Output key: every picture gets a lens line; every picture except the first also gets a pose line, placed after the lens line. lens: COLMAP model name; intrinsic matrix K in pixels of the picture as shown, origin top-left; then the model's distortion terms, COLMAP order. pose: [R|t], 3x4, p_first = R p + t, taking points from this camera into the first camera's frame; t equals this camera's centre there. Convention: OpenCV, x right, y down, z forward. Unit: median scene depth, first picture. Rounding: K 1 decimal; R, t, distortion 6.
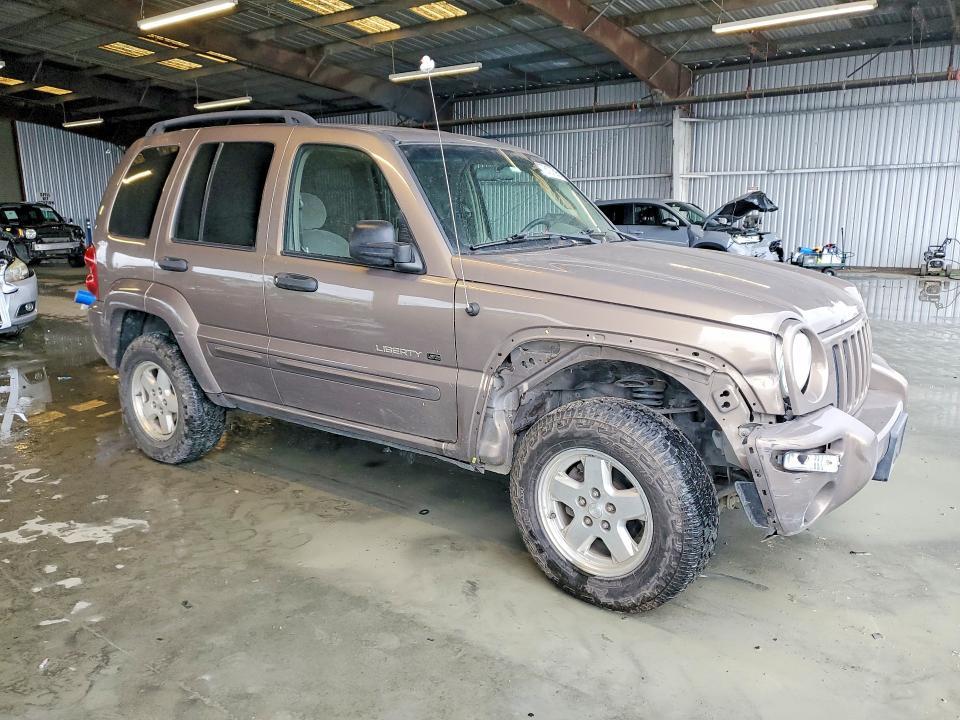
lens RADIAL K [[738.4, 0, 469.8], [0, 738.4, 360.4], [0, 0, 1]] dist [0.017844, -0.001610]
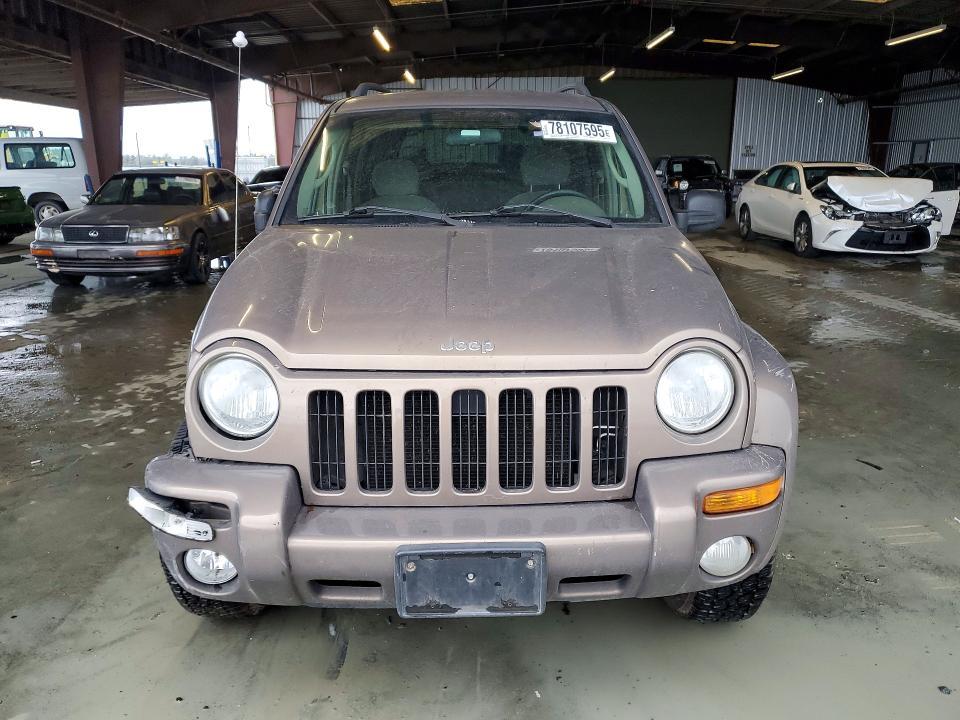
lens RADIAL K [[738.4, 0, 469.8], [0, 738.4, 360.4], [0, 0, 1]] dist [0.017844, -0.001610]
pose [[0.598877, 0.201347, -0.775117, 0.765441], [-0.150051, 0.978949, 0.138362, -0.114643], [0.786658, 0.033445, 0.616482, 0.458480]]
